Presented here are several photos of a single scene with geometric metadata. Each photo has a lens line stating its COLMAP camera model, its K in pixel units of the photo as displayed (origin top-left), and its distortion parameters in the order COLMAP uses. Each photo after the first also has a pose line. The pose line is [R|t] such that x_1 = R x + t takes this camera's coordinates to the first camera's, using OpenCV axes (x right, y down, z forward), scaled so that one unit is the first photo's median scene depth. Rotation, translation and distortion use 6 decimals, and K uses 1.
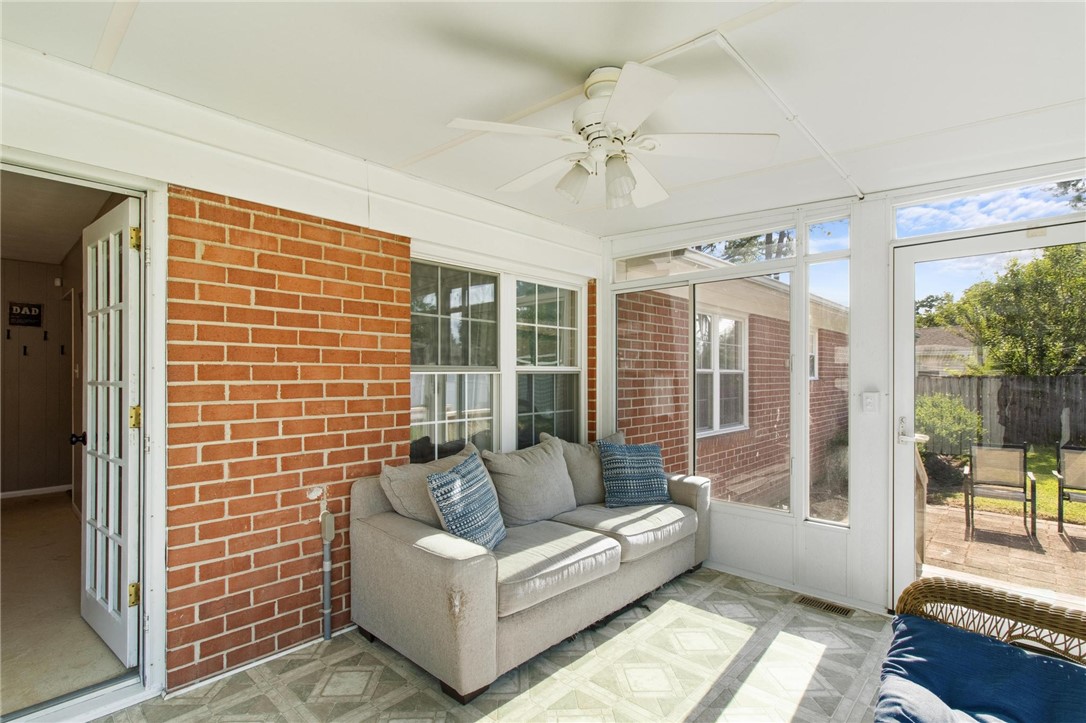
lens RADIAL K [[522.8, 0, 541.4], [0, 522.8, 374.8], [0, 0, 1]] dist [0.000513, 0.000062]
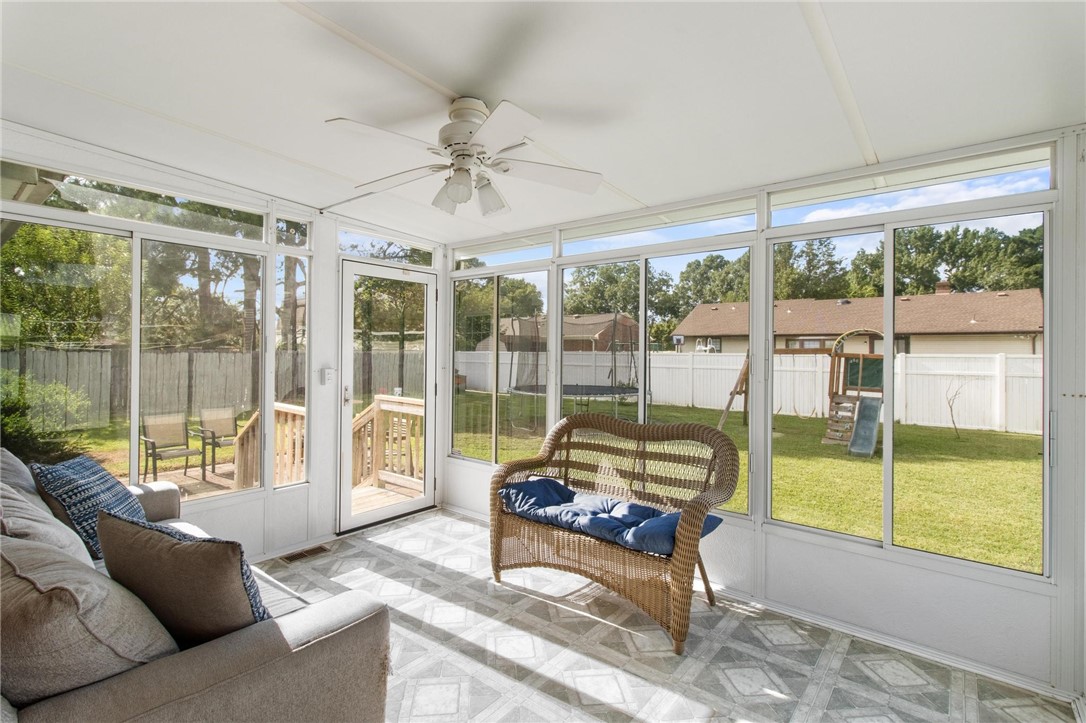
lens RADIAL K [[510.0, 0, 540.8], [0, 510.0, 346.7], [0, 0, 1]] dist [-0.000066, 0.000020]
pose [[-0.069101, 0.003900, 0.997602, -0.673608], [-0.010798, 0.999931, -0.004657, -0.020550], [-0.997551, -0.011094, -0.069055, 0.601945]]
